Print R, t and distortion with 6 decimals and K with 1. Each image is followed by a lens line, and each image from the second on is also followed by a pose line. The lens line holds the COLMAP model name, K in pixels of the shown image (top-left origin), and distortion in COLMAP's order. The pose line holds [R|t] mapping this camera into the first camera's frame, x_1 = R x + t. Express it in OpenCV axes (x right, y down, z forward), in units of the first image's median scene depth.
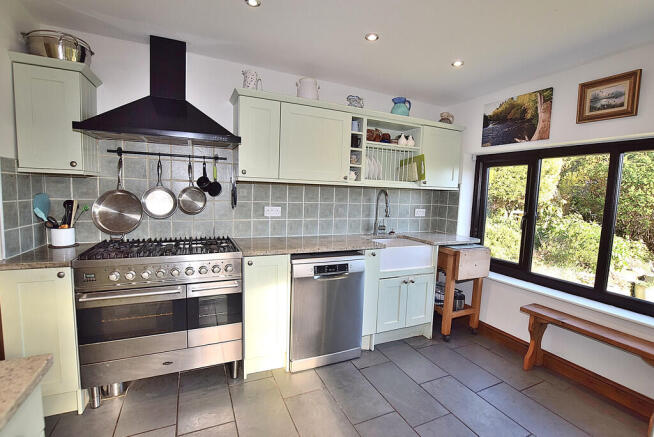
lens RADIAL K [[292.4, 0, 326.3], [0, 292.4, 219.3], [0, 0, 1]] dist [-0.029223, 0.000637]
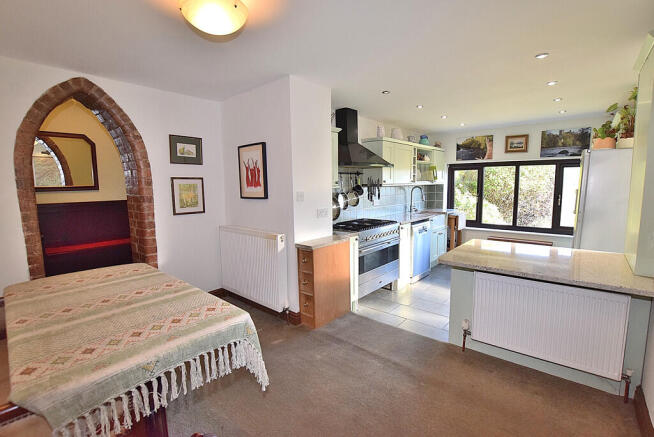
lens RADIAL K [[292.4, 0, 333.5], [0, 292.4, 218.5], [0, 0, 1]] dist [-0.029223, 0.000637]
pose [[0.912474, -0.096065, 0.397697, -1.151335], [0.084718, 0.995340, 0.046052, -0.034402], [-0.400268, -0.008330, 0.916360, -0.490197]]
